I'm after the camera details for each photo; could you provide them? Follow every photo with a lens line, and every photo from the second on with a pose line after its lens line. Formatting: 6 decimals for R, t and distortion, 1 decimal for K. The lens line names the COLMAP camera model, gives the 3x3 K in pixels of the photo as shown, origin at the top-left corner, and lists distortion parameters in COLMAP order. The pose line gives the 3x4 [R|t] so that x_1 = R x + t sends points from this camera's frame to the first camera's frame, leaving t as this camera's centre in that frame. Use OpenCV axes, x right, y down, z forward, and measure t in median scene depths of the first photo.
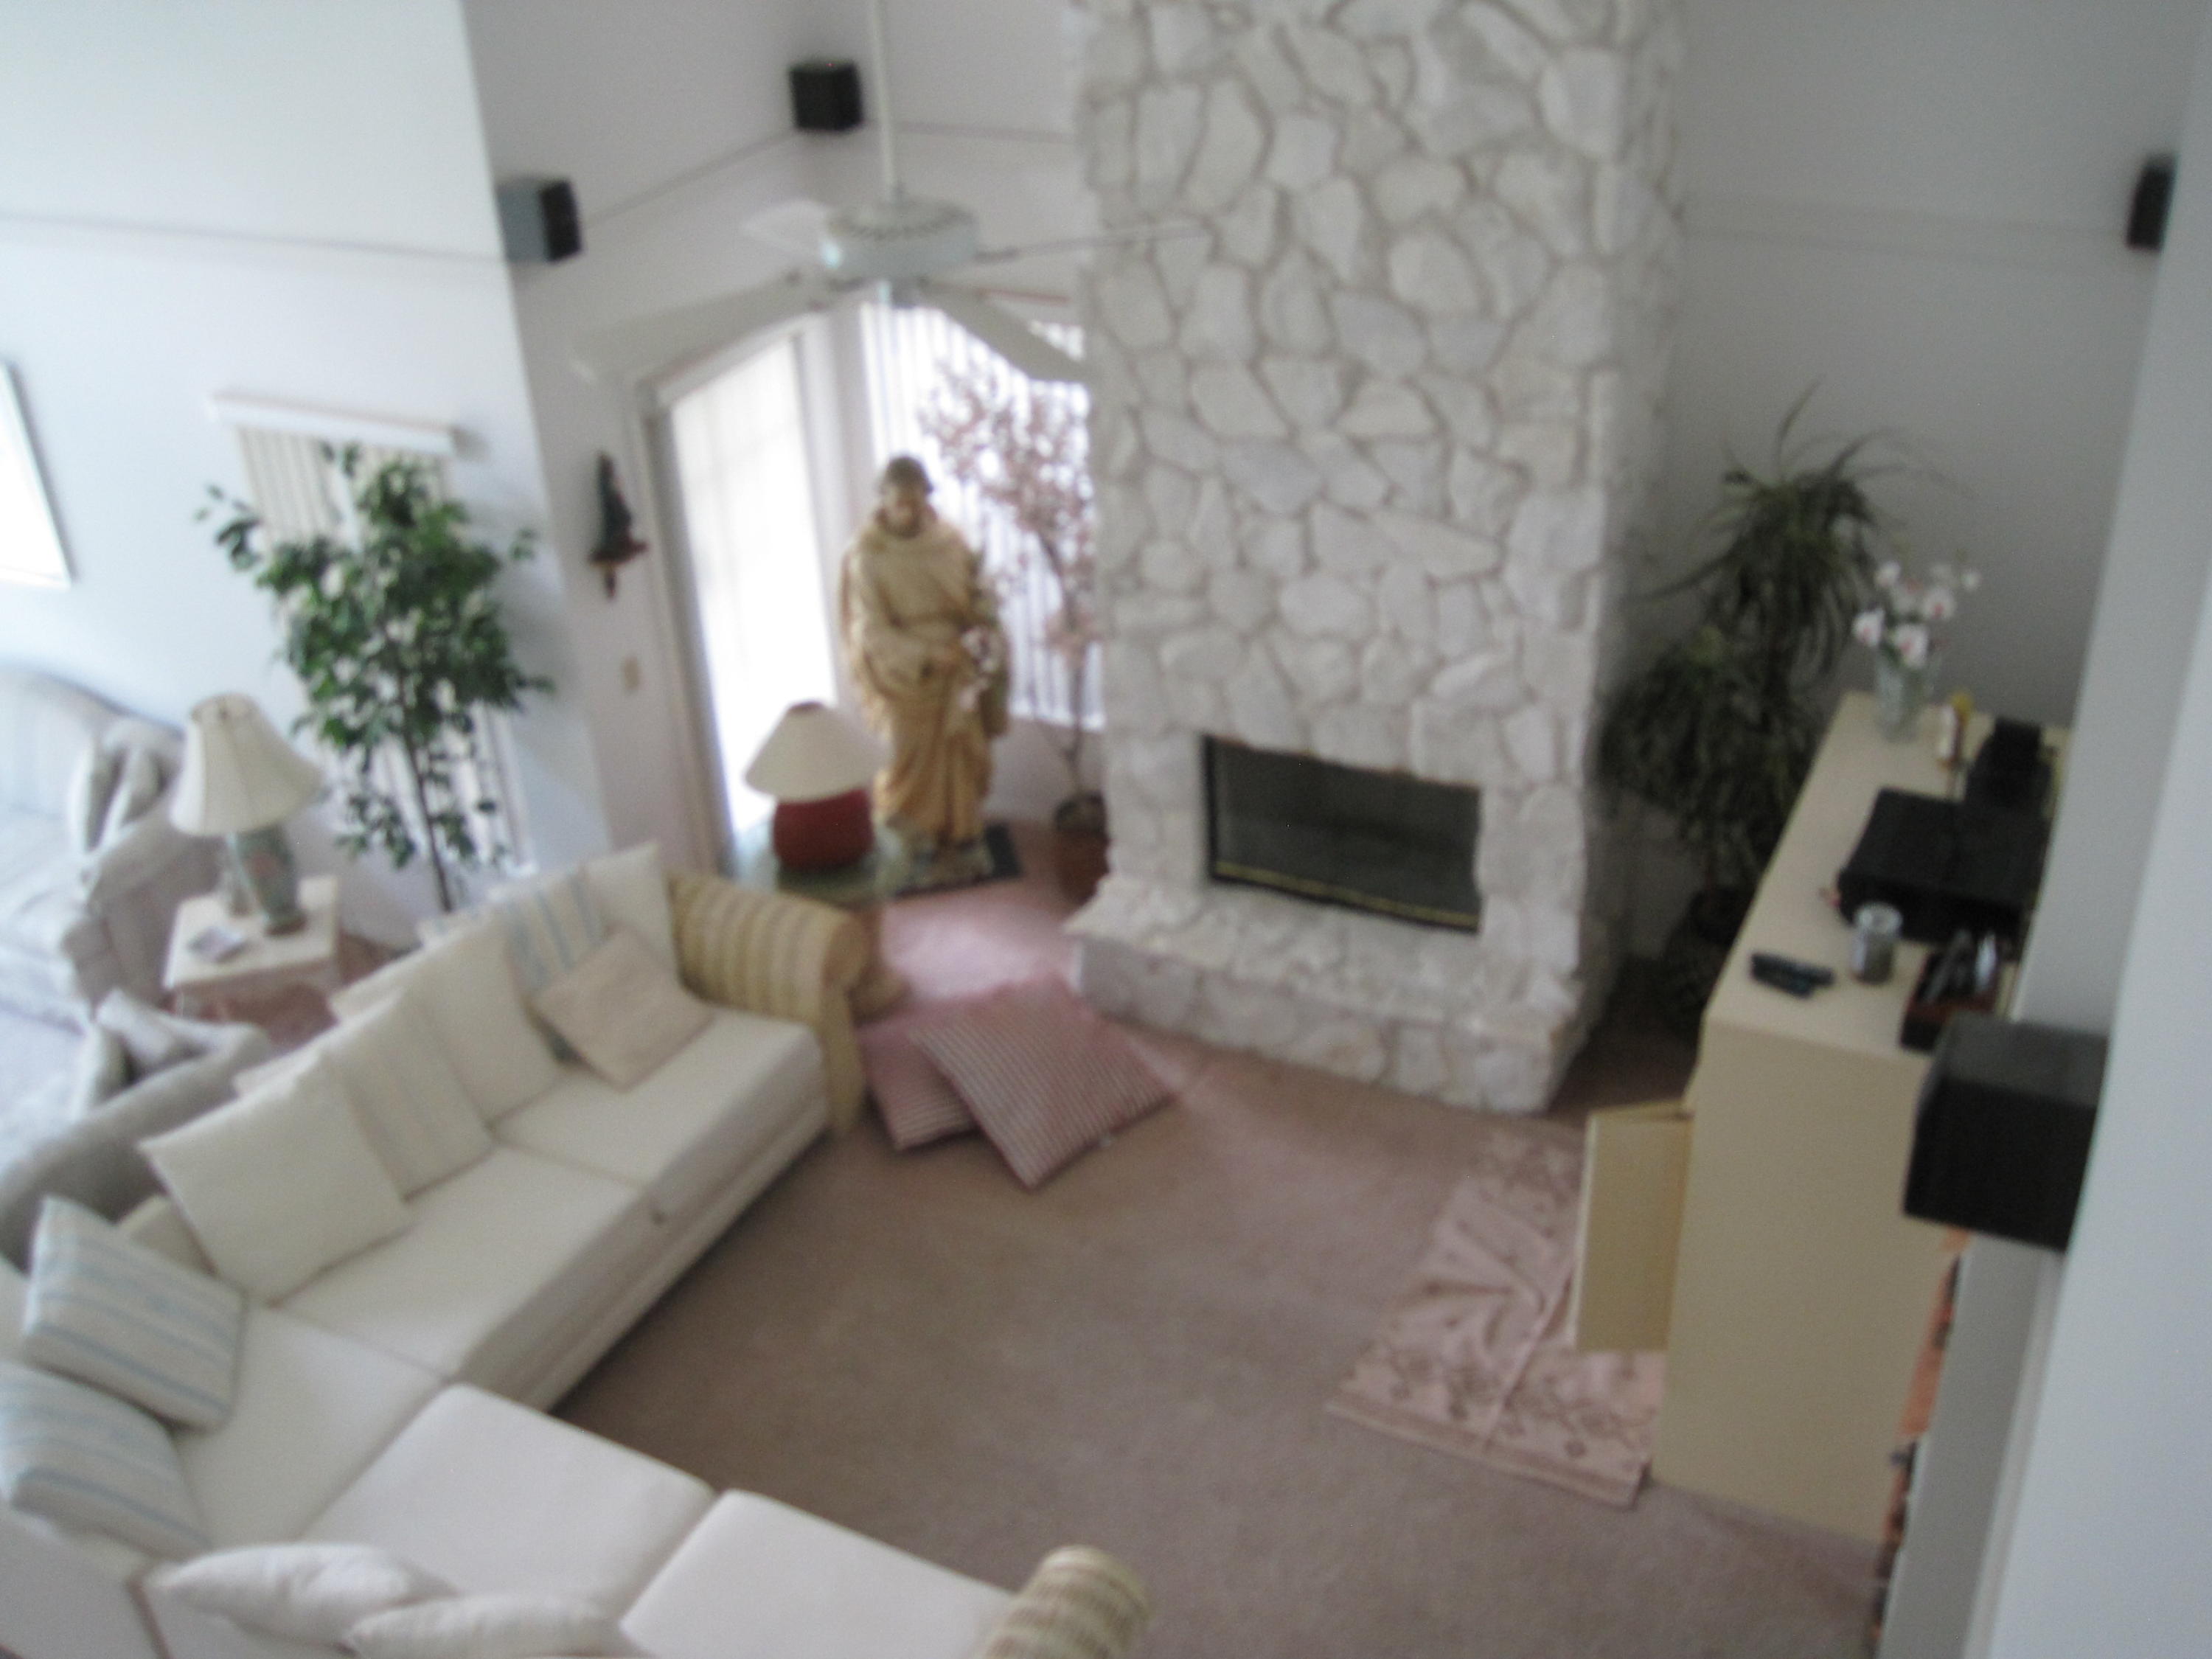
lens RADIAL K [[2308.8, 0, 1098.3], [0, 2308.8, 825.6], [0, 0, 1]] dist [-0.136201, 0.000000]
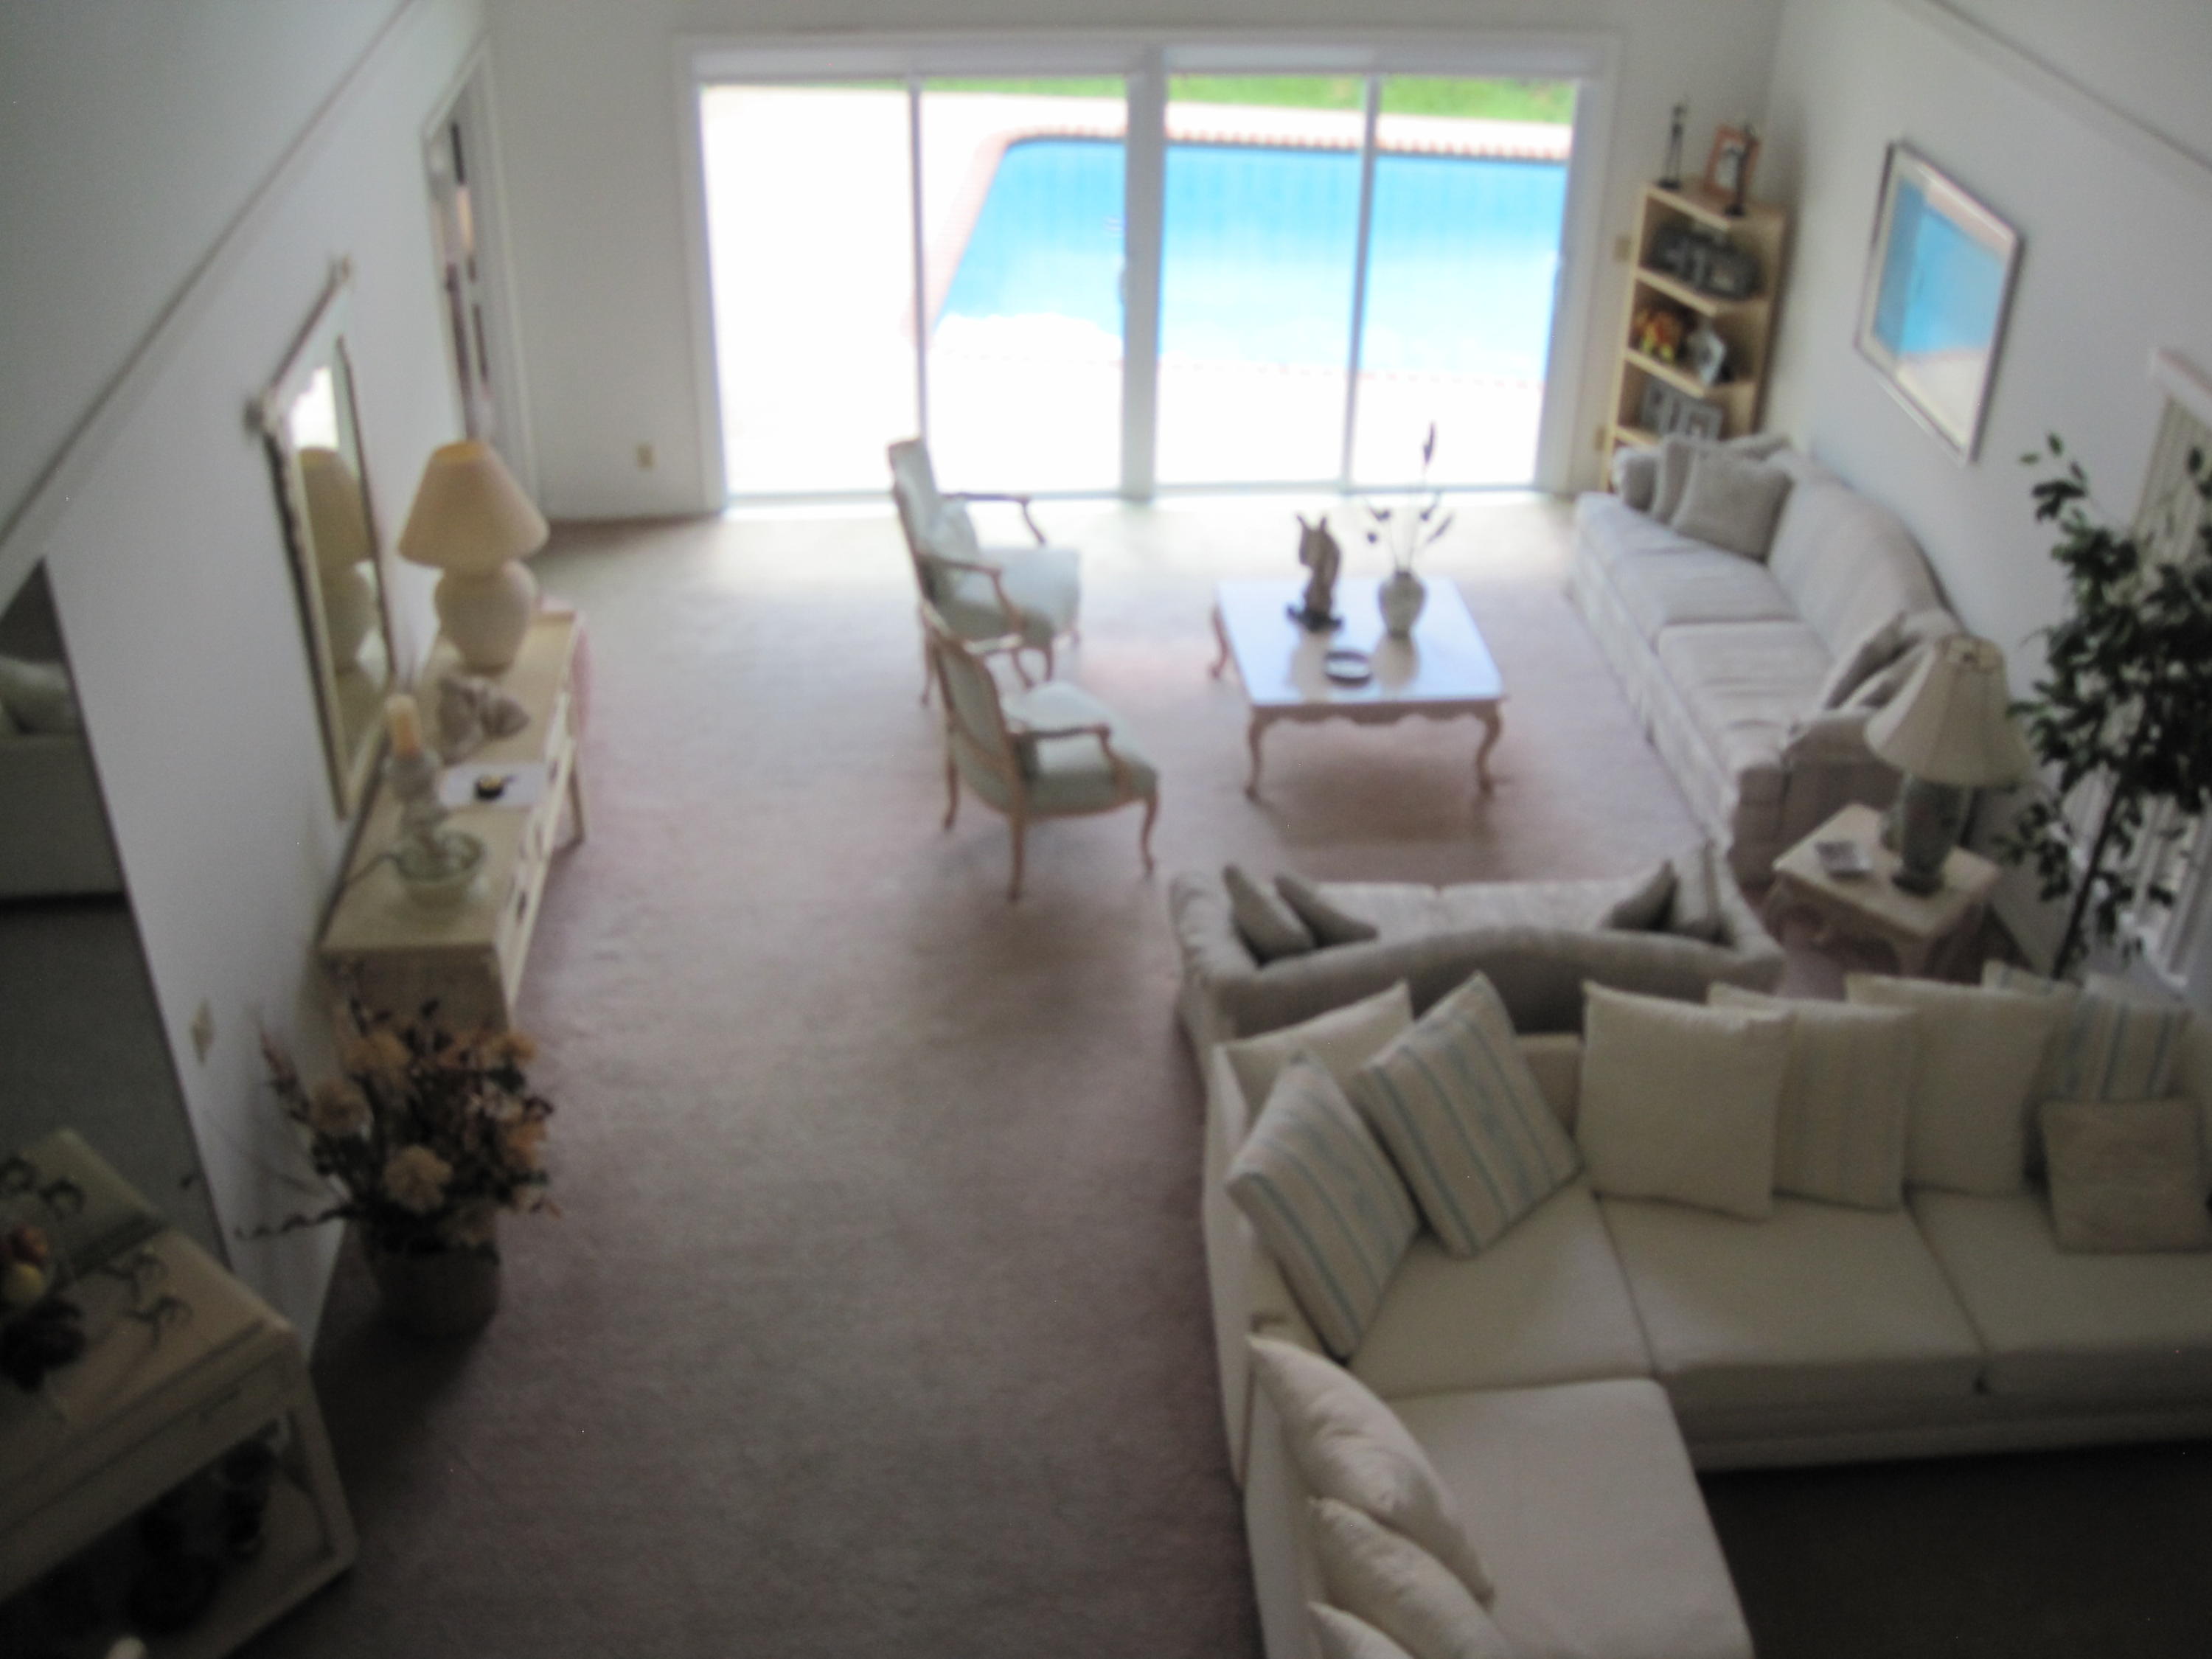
lens RADIAL K [[2308.8, 0, 1110.7], [0, 2308.8, 837.7], [0, 0, 1]] dist [-0.136201, 0.000000]
pose [[0.530165, 0.521951, -0.668201, 0.091810], [-0.475026, 0.835623, 0.275834, -0.080346], [0.702336, 0.171175, 0.690958, 0.126777]]
